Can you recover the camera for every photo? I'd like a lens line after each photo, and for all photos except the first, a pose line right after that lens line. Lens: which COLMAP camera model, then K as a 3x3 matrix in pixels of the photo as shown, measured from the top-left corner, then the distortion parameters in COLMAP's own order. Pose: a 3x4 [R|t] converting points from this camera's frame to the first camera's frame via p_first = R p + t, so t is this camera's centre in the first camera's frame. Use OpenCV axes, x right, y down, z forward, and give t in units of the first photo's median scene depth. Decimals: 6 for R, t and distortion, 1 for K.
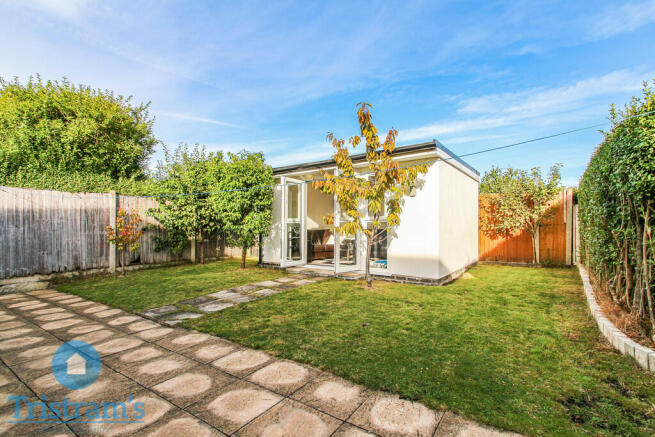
lens RADIAL K [[301.7, 0, 324.7], [0, 301.7, 226.2], [0, 0, 1]] dist [0.001288, -0.000035]
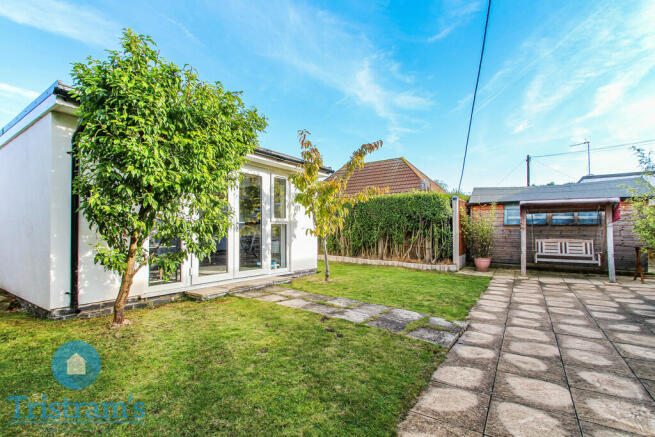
lens RADIAL K [[301.7, 0, 324.7], [0, 301.7, 226.2], [0, 0, 1]] dist [0.001288, -0.000035]
pose [[-0.008510, 0.020416, 0.999755, -1.505945], [-0.003193, 0.999786, -0.020443, 0.017971], [-0.999959, -0.003366, -0.008443, 1.466638]]
